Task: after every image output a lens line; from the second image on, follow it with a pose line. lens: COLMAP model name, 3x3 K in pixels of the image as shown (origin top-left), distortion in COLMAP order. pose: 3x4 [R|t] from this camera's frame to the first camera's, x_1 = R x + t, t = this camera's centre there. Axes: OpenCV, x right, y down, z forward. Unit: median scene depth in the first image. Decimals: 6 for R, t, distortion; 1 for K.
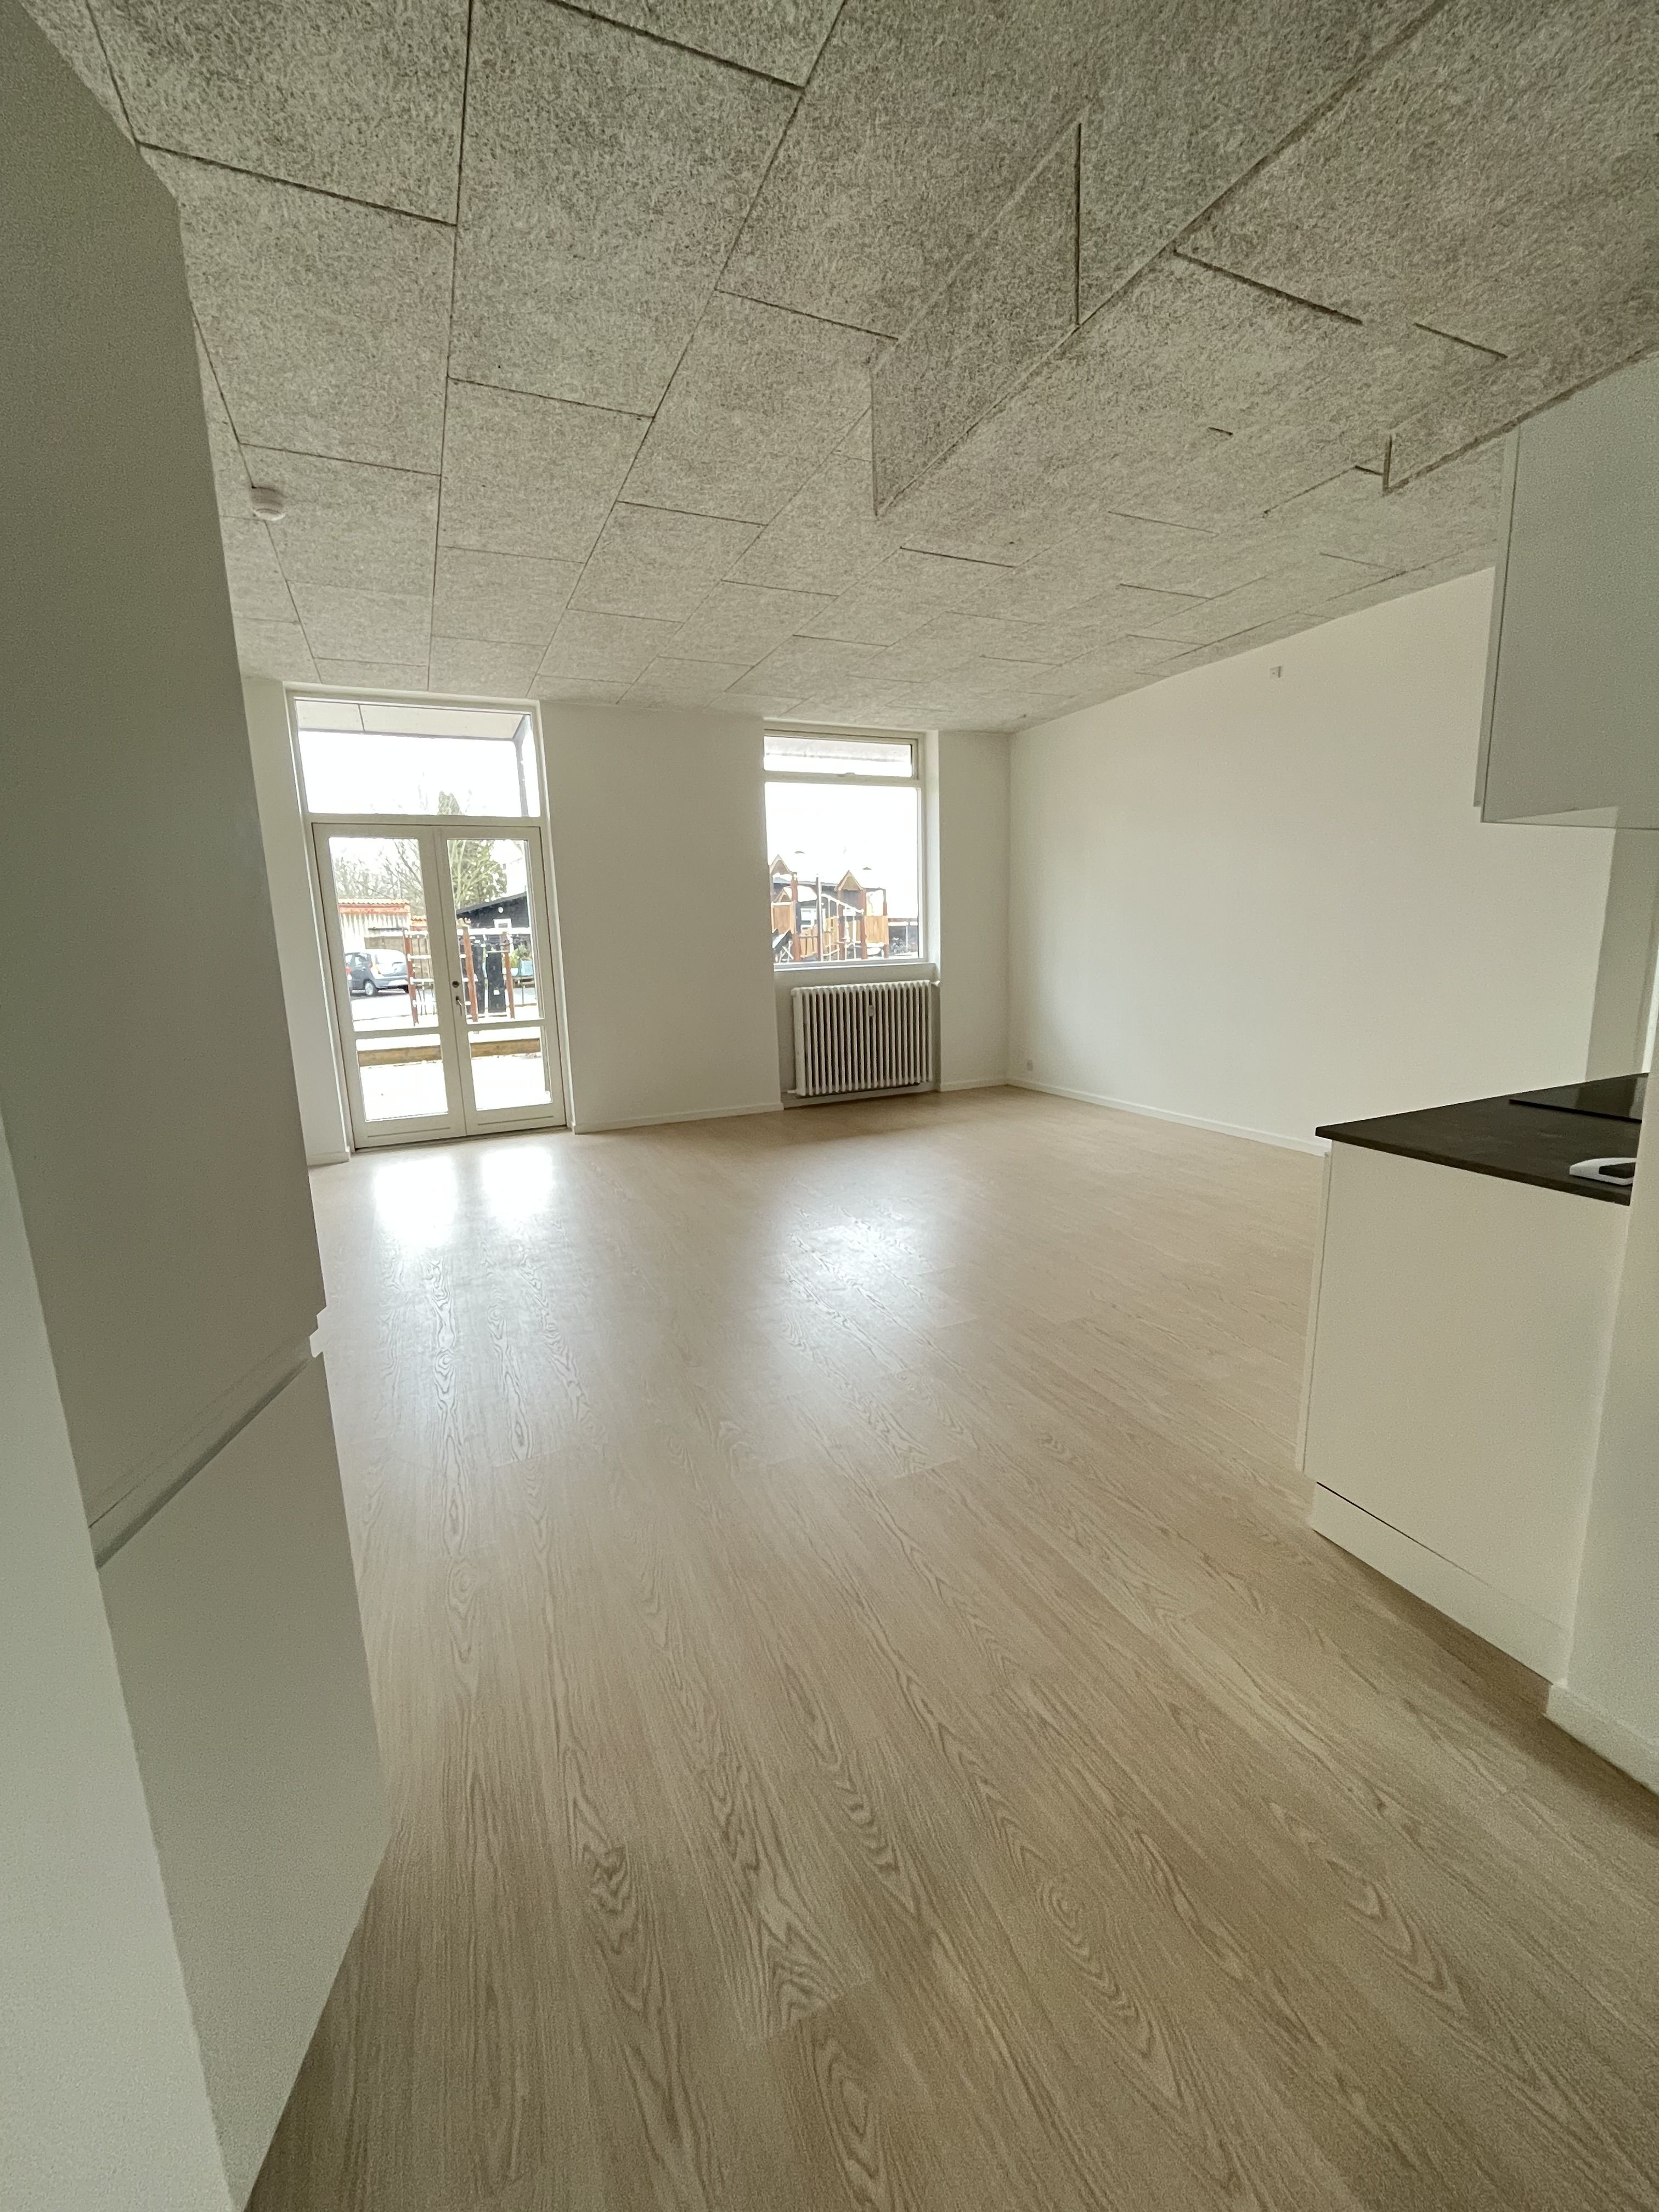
lens RADIAL K [[897.5, 0, 828.8], [0, 897.5, 1105.2], [0, 0, 1]] dist [-0.006397, 0.000670]
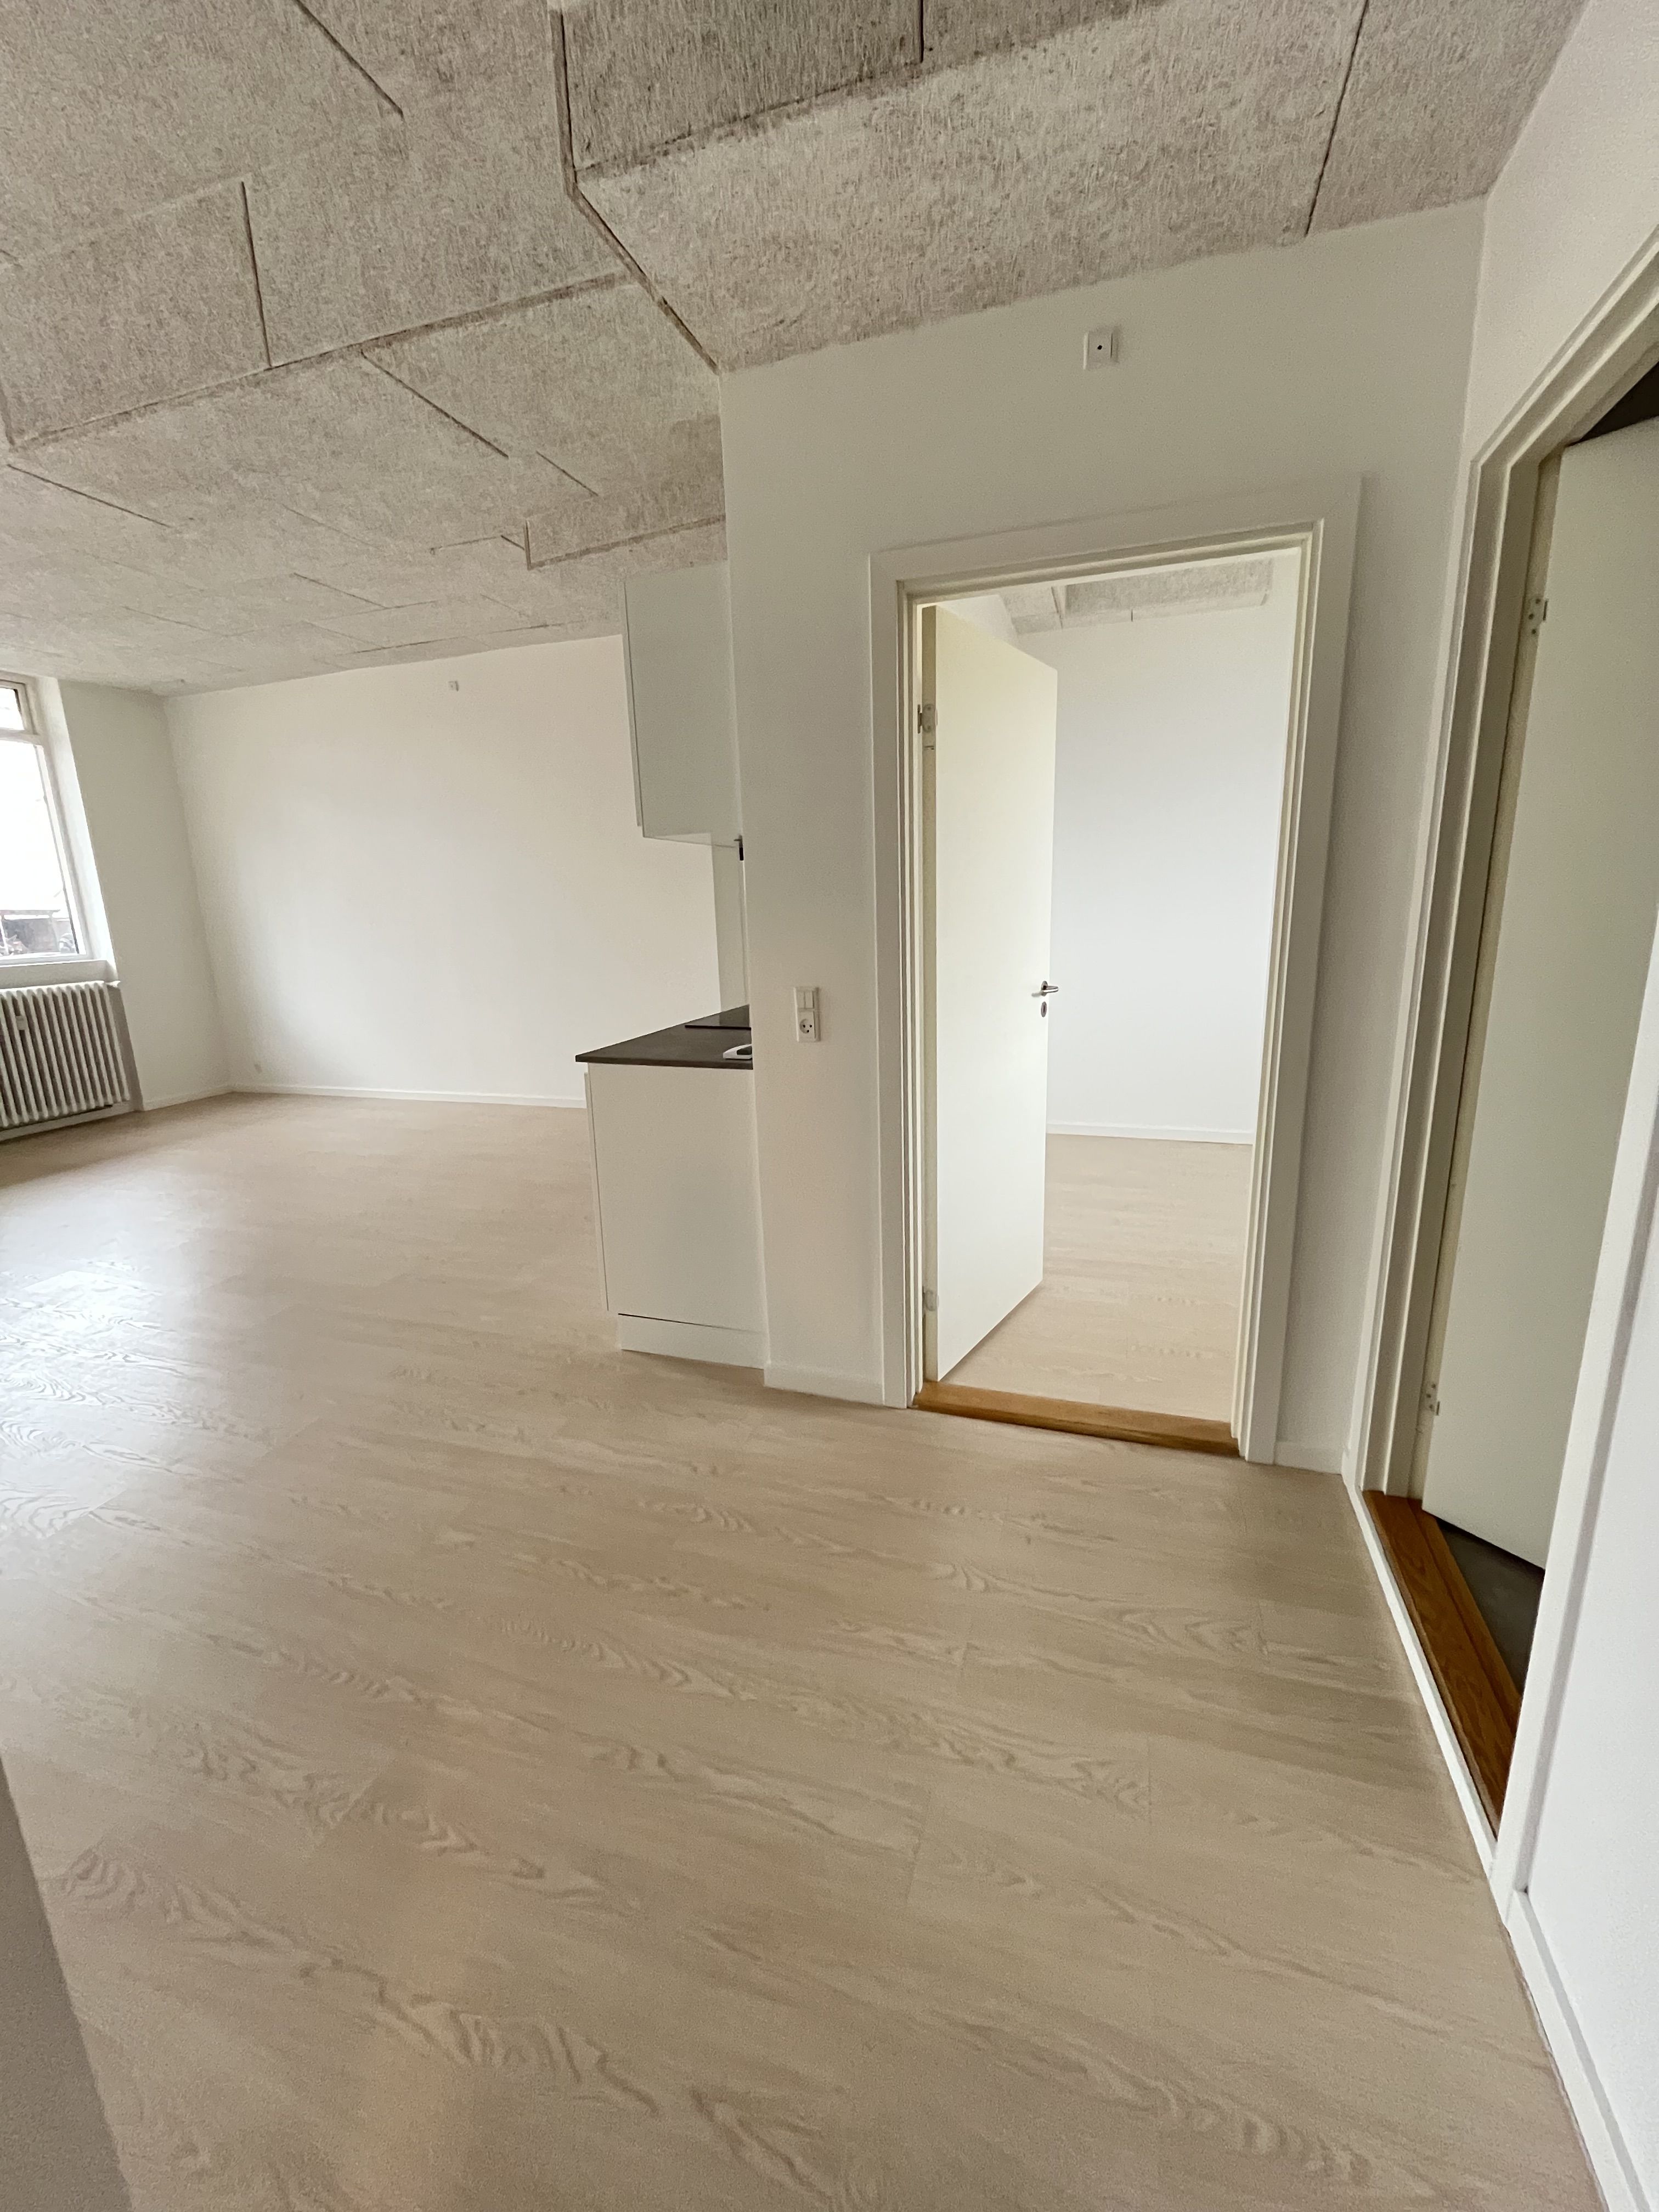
lens RADIAL K [[897.5, 0, 828.8], [0, 897.5, 1105.2], [0, 0, 1]] dist [-0.006397, 0.000670]
pose [[0.676040, -0.153920, 0.720609, -0.134984], [0.148179, 0.986360, 0.071669, 0.042519], [-0.721812, 0.058328, 0.689627, -0.151722]]
